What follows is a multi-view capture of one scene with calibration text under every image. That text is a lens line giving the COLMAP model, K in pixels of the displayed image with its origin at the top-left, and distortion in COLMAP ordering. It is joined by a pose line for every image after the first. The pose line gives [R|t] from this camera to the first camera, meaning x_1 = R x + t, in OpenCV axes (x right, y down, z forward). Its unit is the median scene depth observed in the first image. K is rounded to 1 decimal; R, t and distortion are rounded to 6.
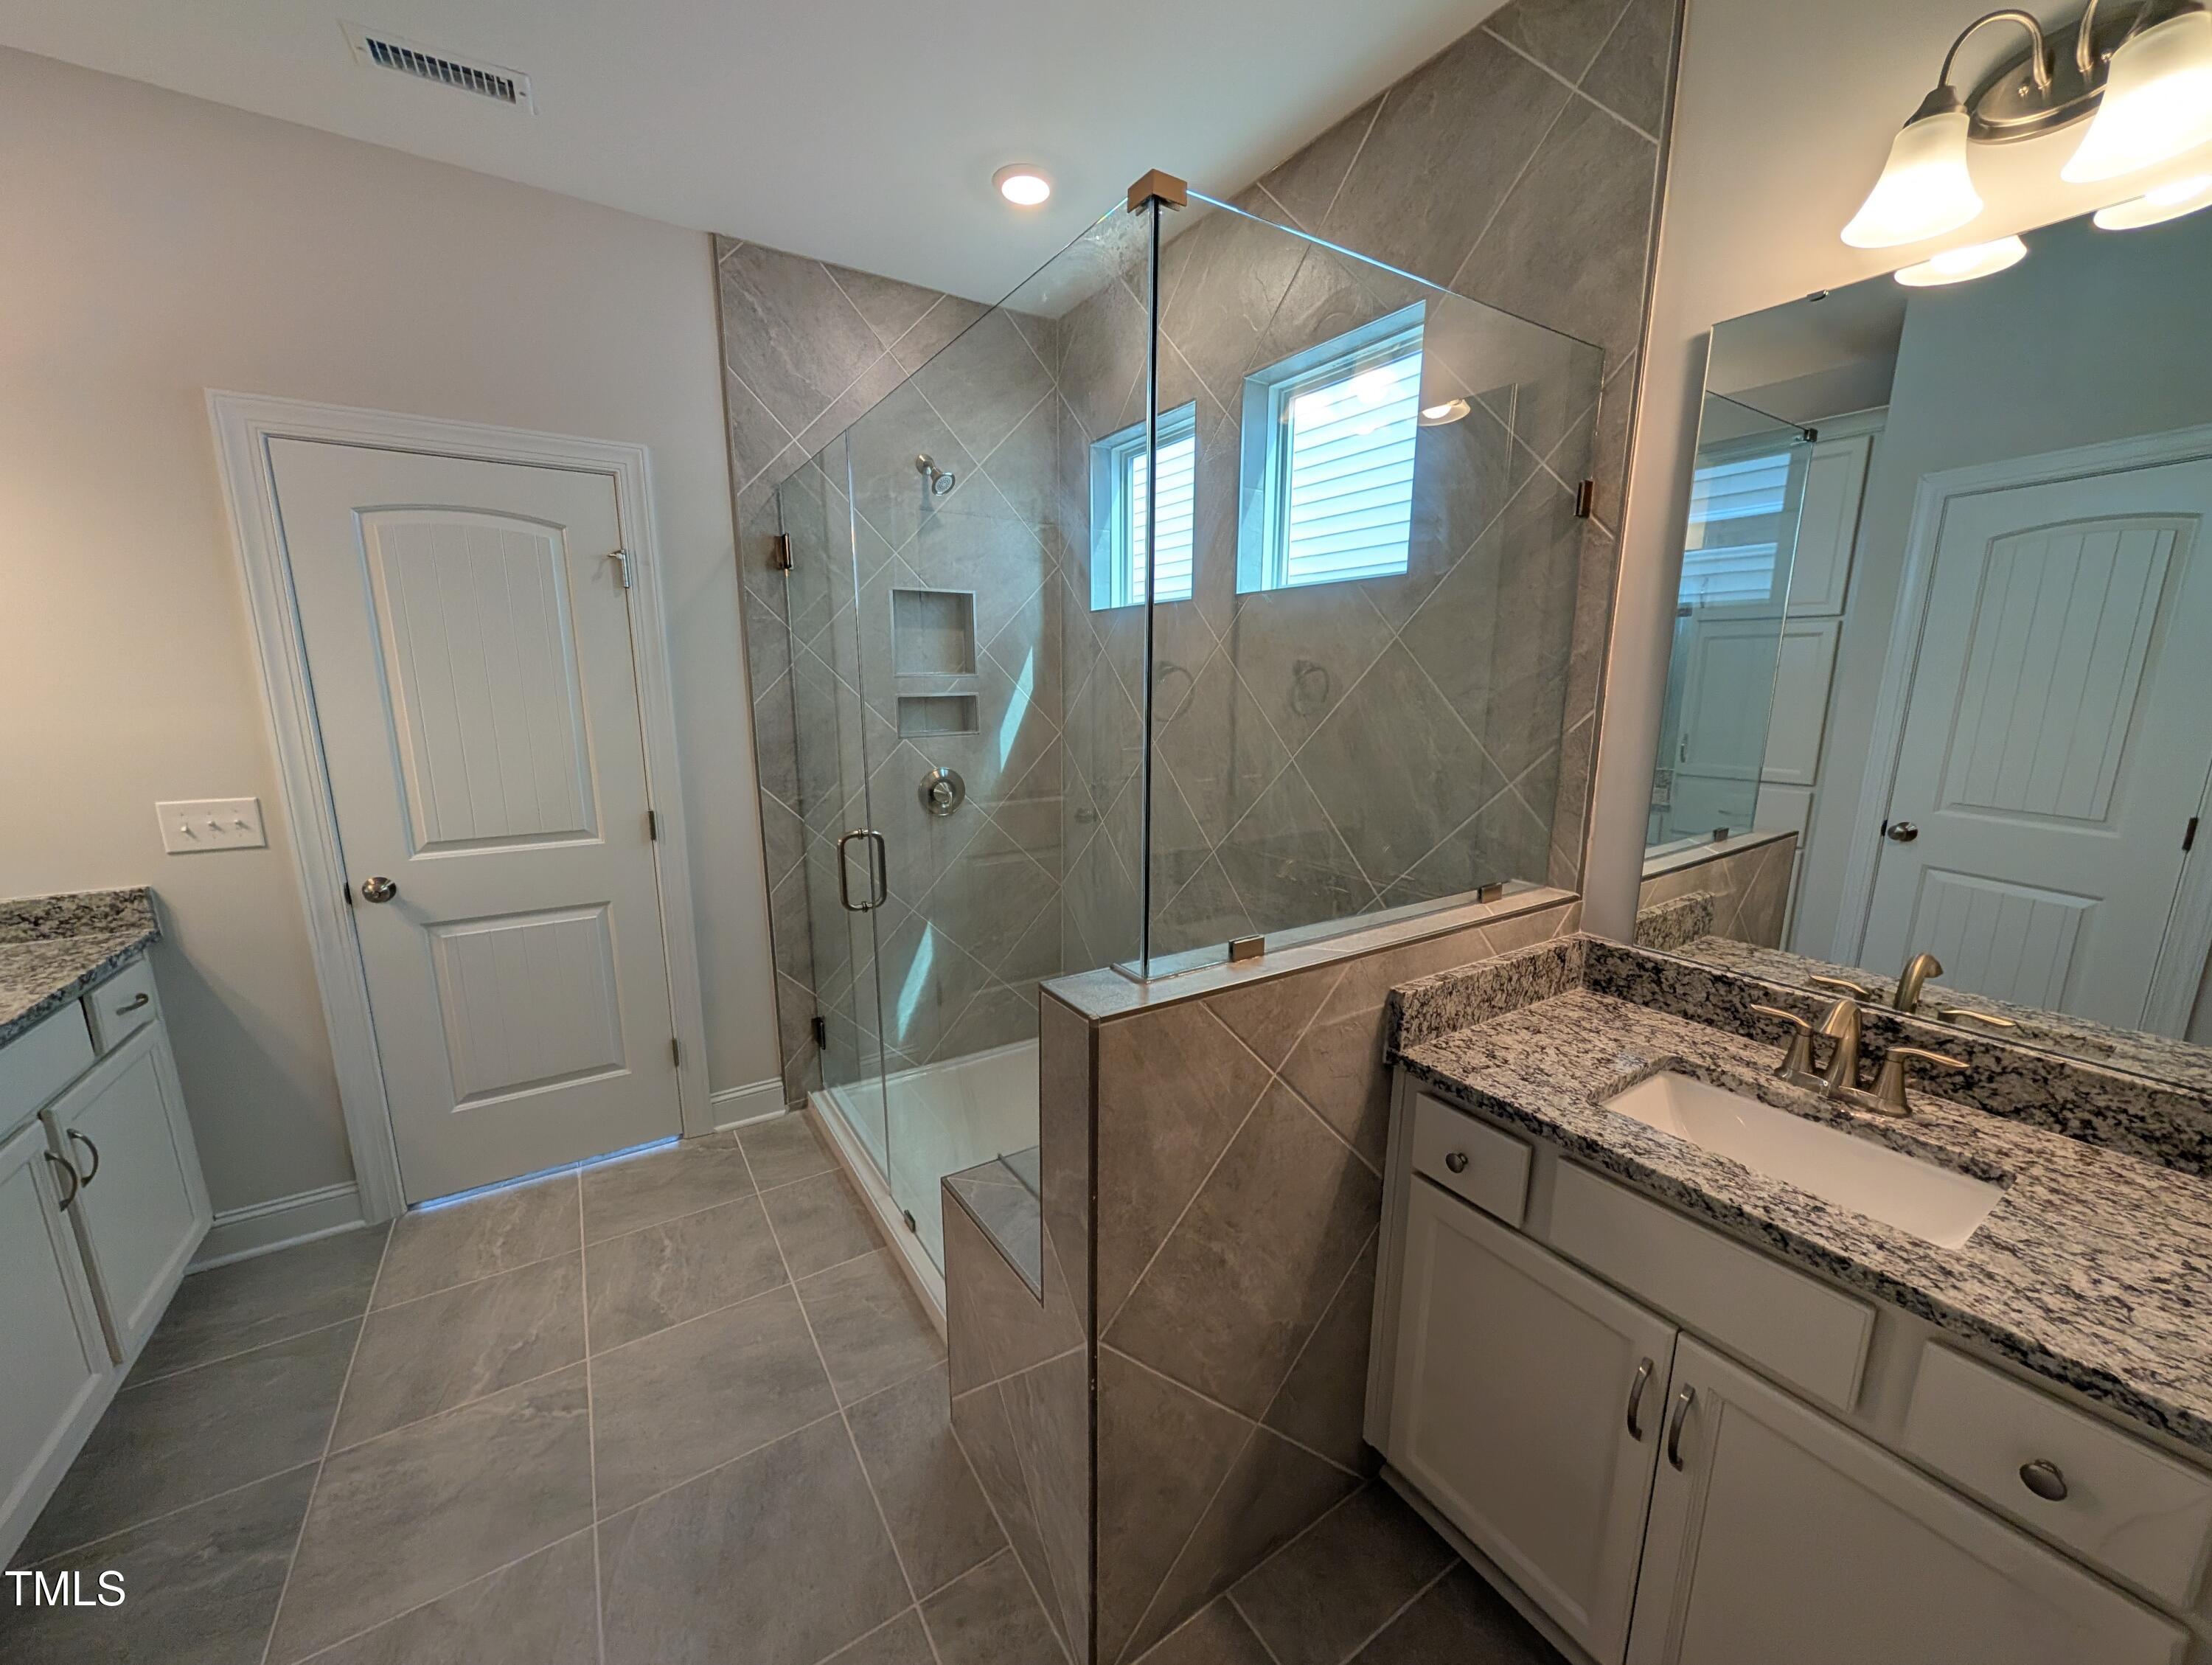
lens RADIAL K [[830.9, 0, 1103.6], [0, 830.9, 840.5], [0, 0, 1]] dist [-0.000800, -0.000119]
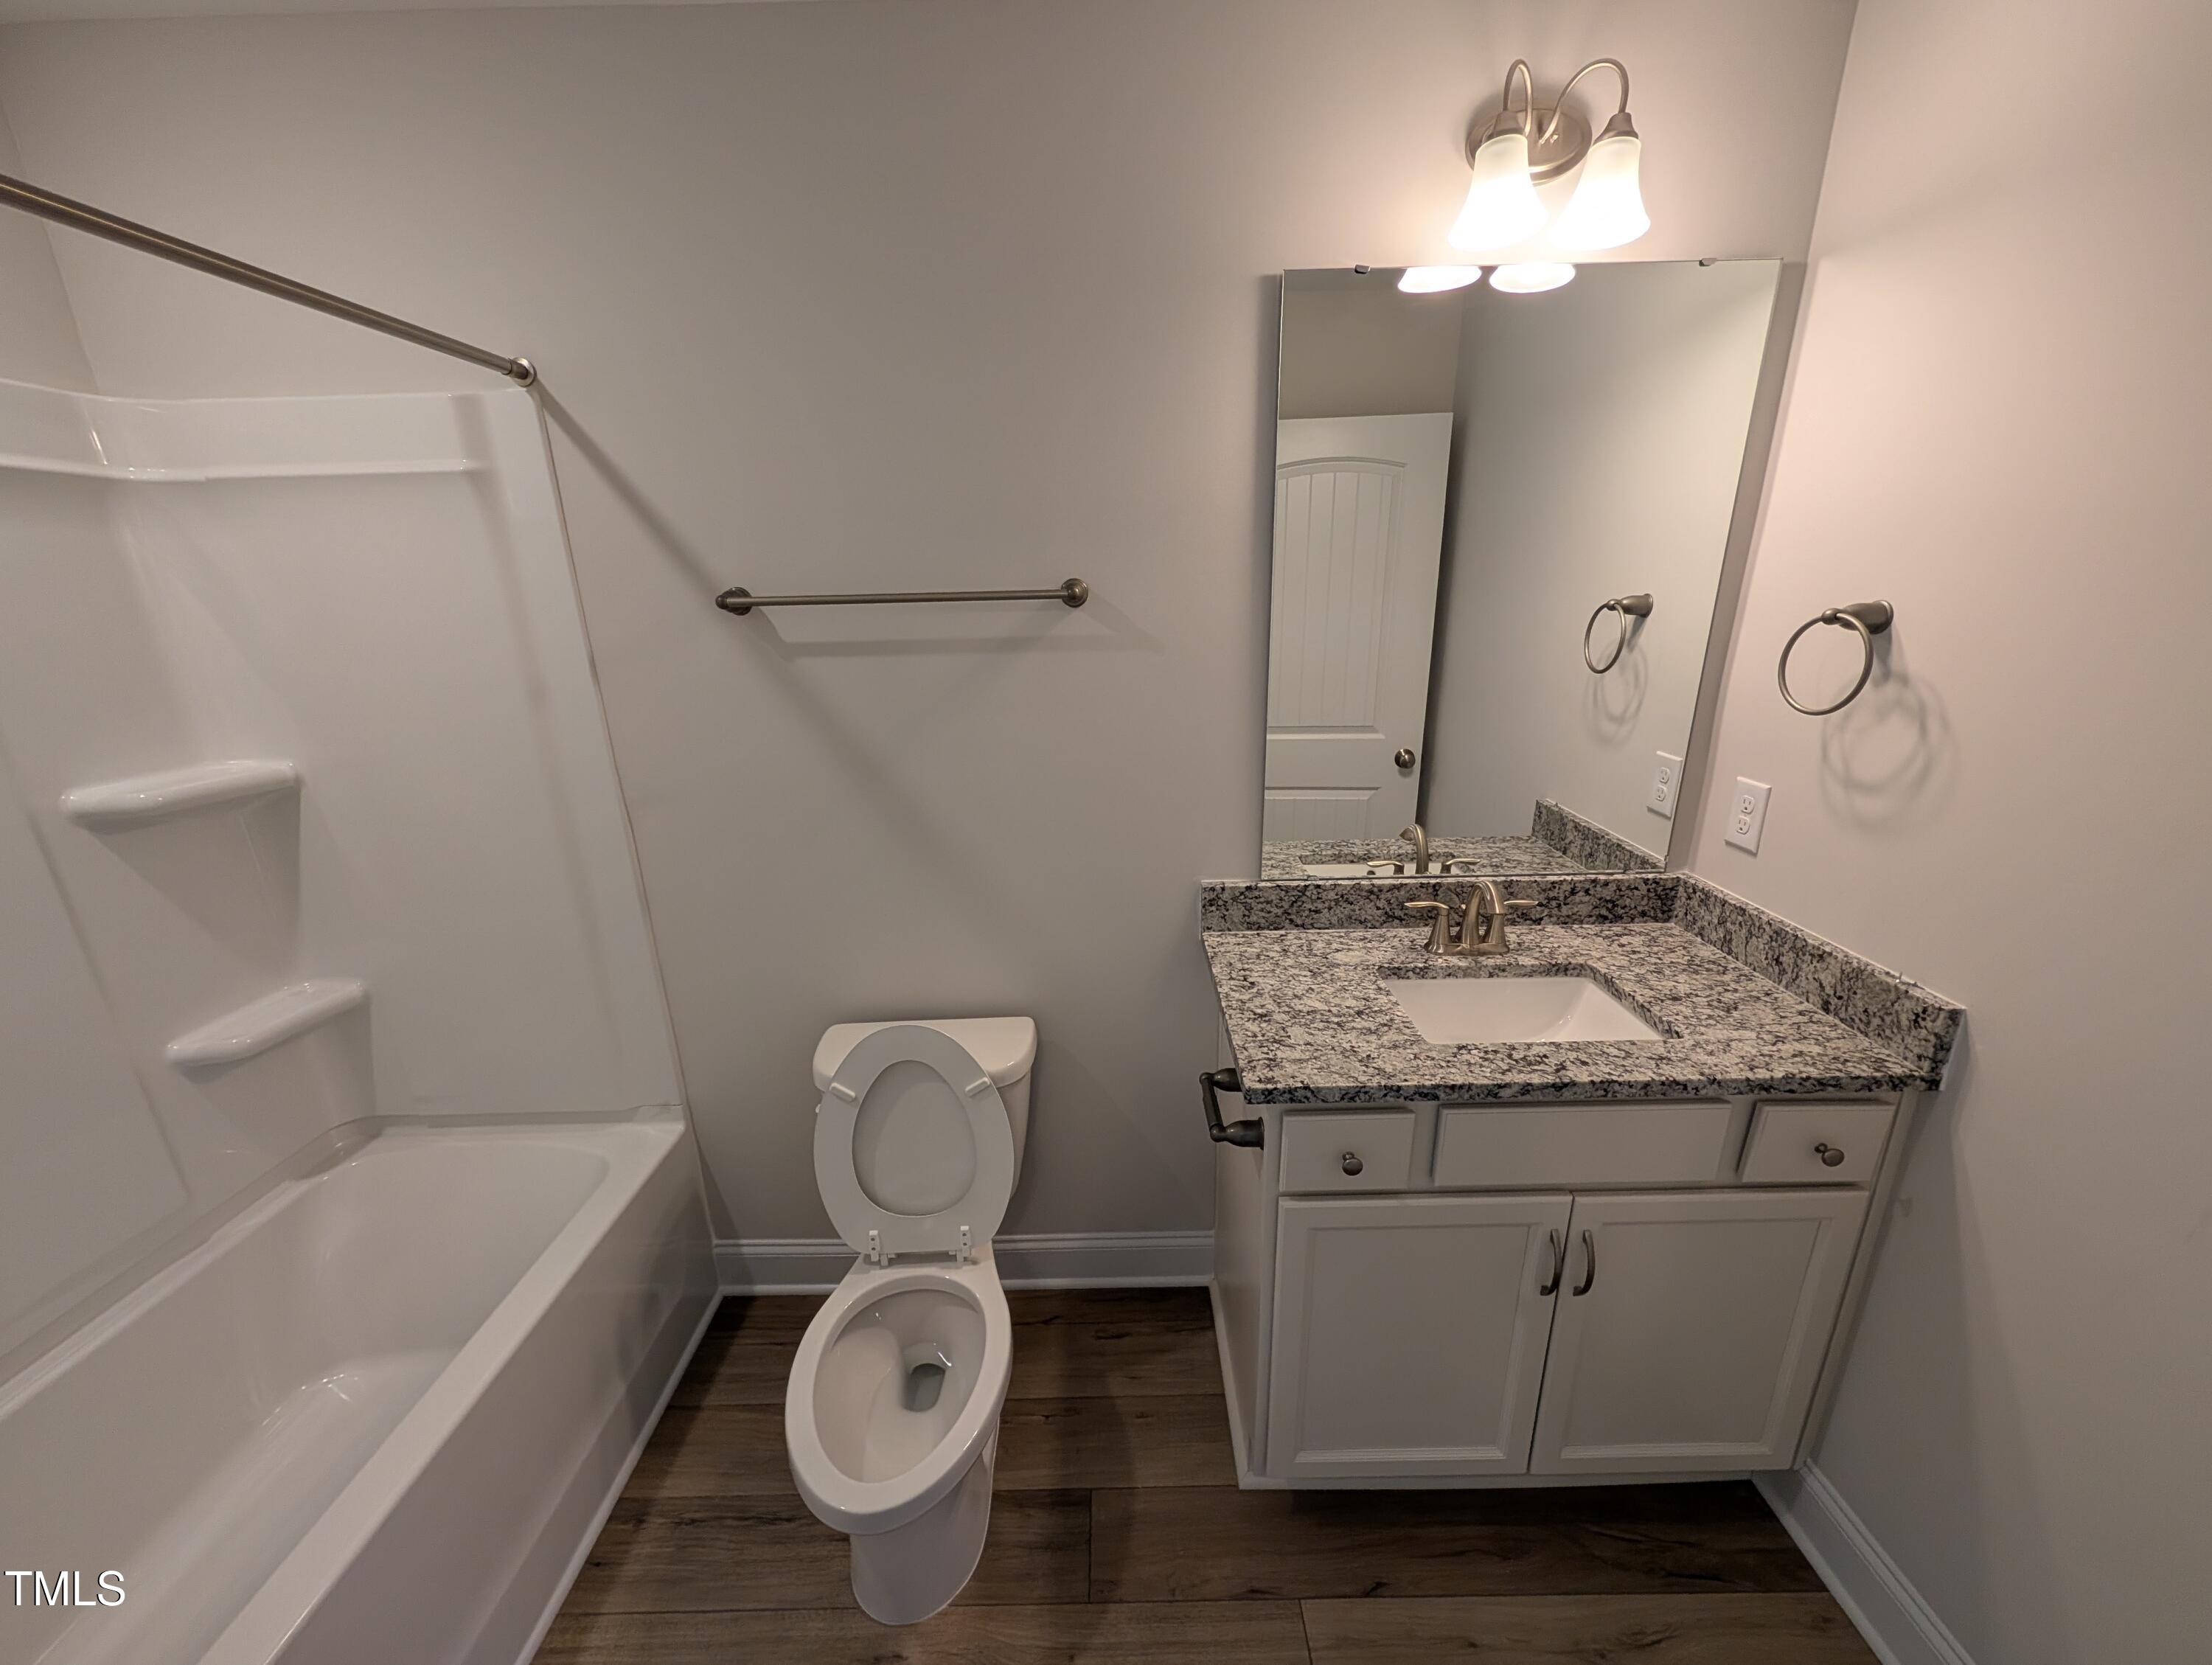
lens RADIAL K [[830.9, 0, 1103.6], [0, 830.9, 840.5], [0, 0, 1]] dist [-0.000800, -0.000119]
pose [[0.536411, -0.261583, 0.802395, -0.406386], [0.189536, 0.963806, 0.187496, -0.206059], [-0.822398, 0.051508, 0.566575, 0.714083]]
